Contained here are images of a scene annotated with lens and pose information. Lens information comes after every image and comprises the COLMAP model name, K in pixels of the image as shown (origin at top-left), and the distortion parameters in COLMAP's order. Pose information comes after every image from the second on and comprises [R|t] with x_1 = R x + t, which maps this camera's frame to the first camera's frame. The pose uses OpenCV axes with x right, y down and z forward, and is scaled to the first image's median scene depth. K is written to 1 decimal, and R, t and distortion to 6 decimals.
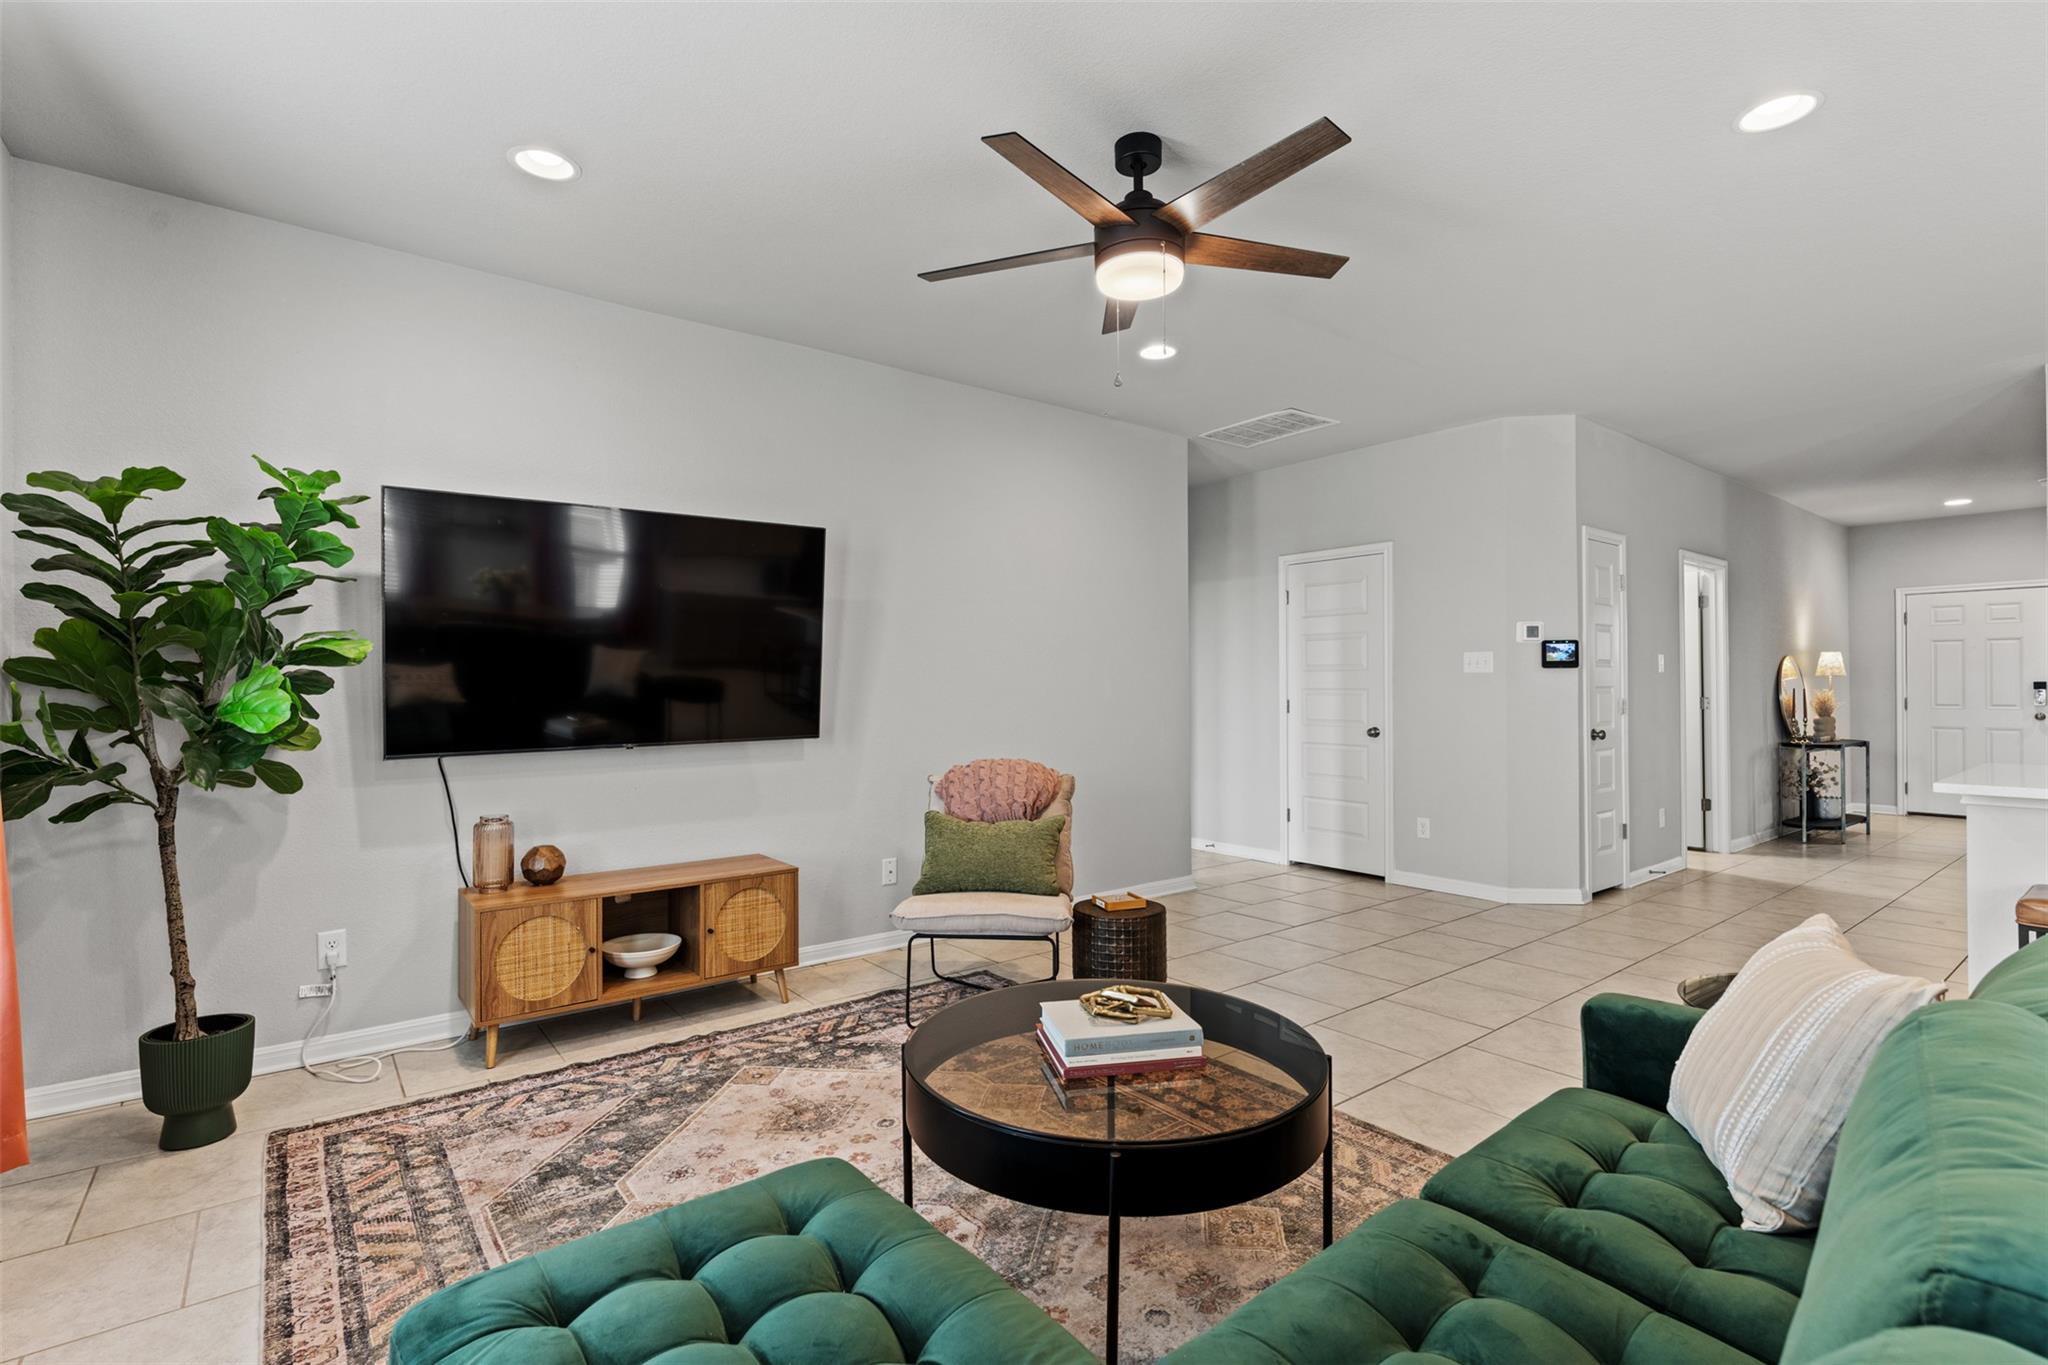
lens RADIAL K [[973.0, 0, 1023.5], [0, 973.0, 674.0], [0, 0, 1]] dist [0.000137, -0.001339]
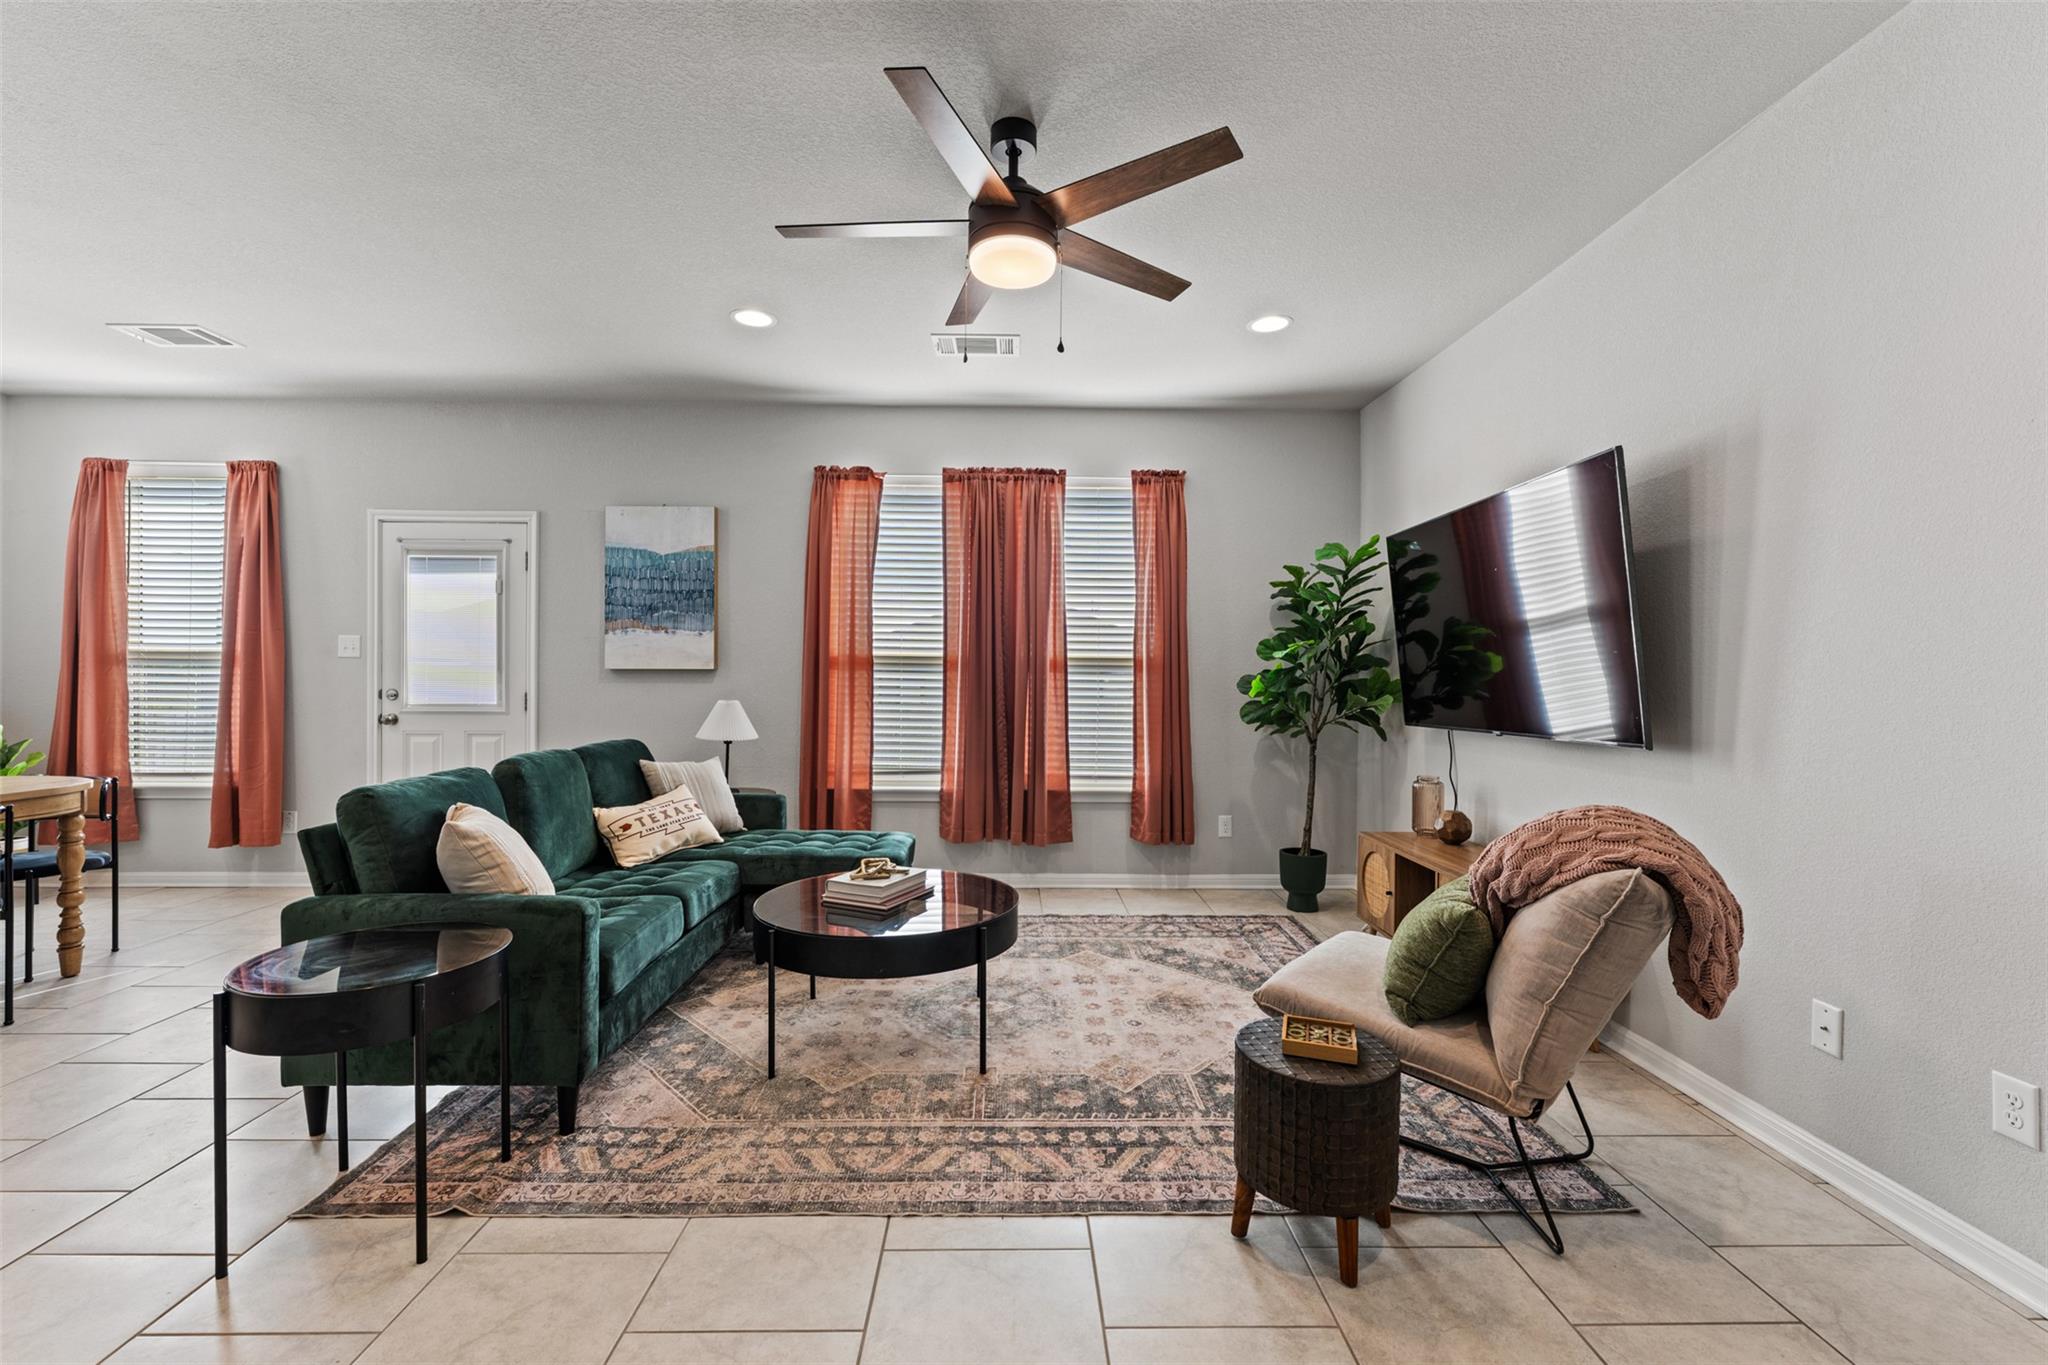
lens RADIAL K [[878.6, 0, 1017.4], [0, 878.6, 684.2], [0, 0, 1]] dist [-0.004868, 0.000380]
pose [[-0.626160, 0.006832, -0.779665, 0.832104], [0.010930, 0.999940, -0.000016, 0.023593], [0.779618, -0.008532, -0.626197, 1.596767]]
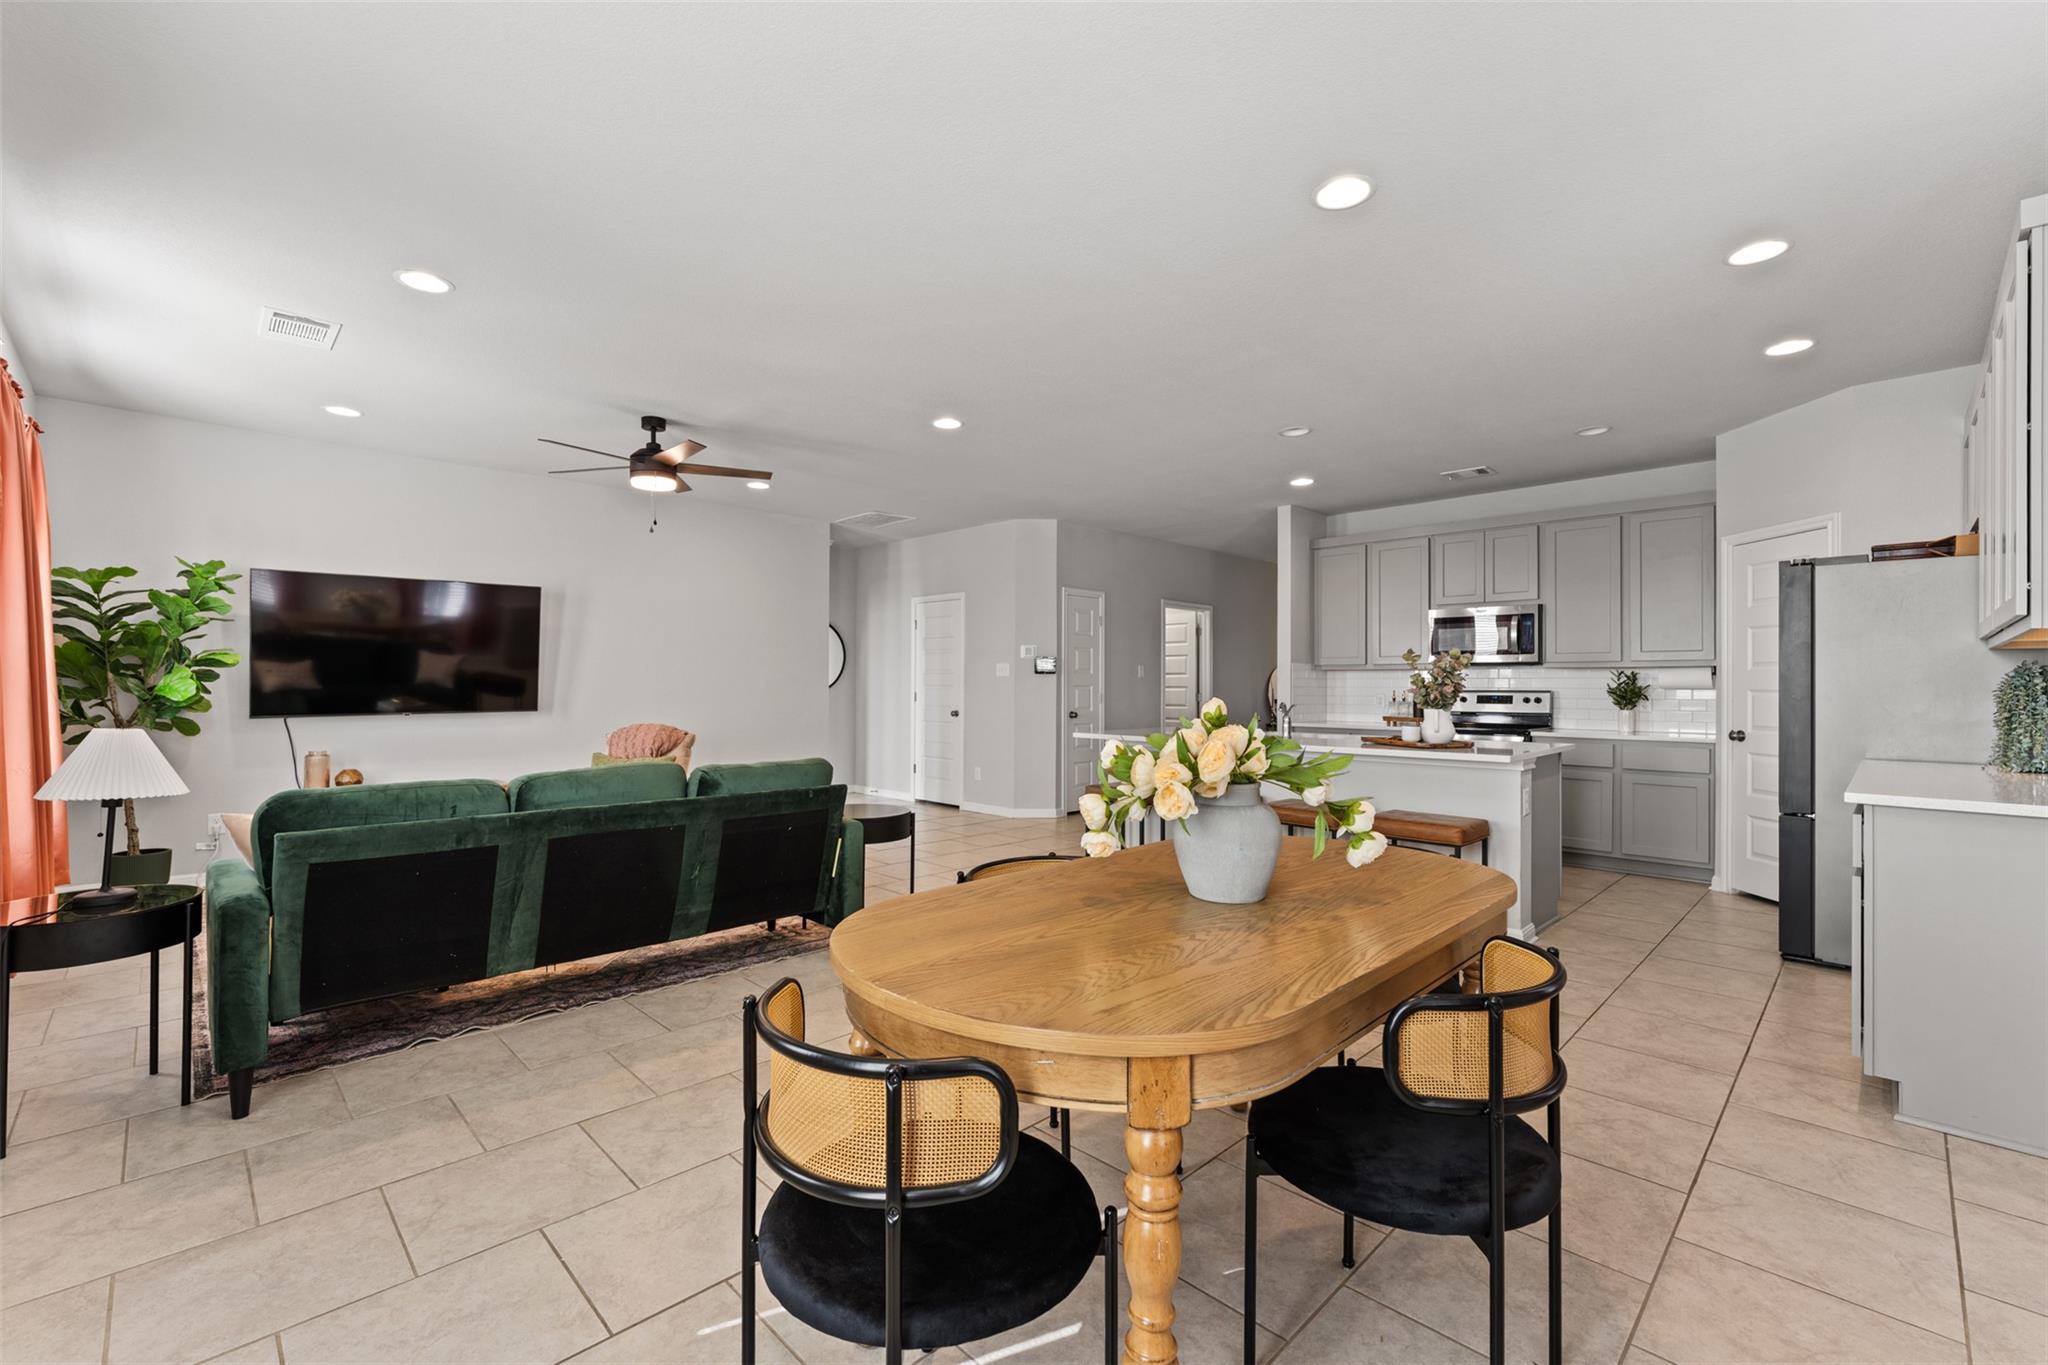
lens RADIAL K [[878.6, 0, 1021.8], [0, 878.6, 673.3], [0, 0, 1]] dist [-0.004868, 0.000380]
pose [[0.991777, 0.012232, 0.127389, 0.650268], [-0.012638, 0.999917, 0.002373, -0.020160], [-0.127349, -0.003963, 0.991850, -0.927910]]
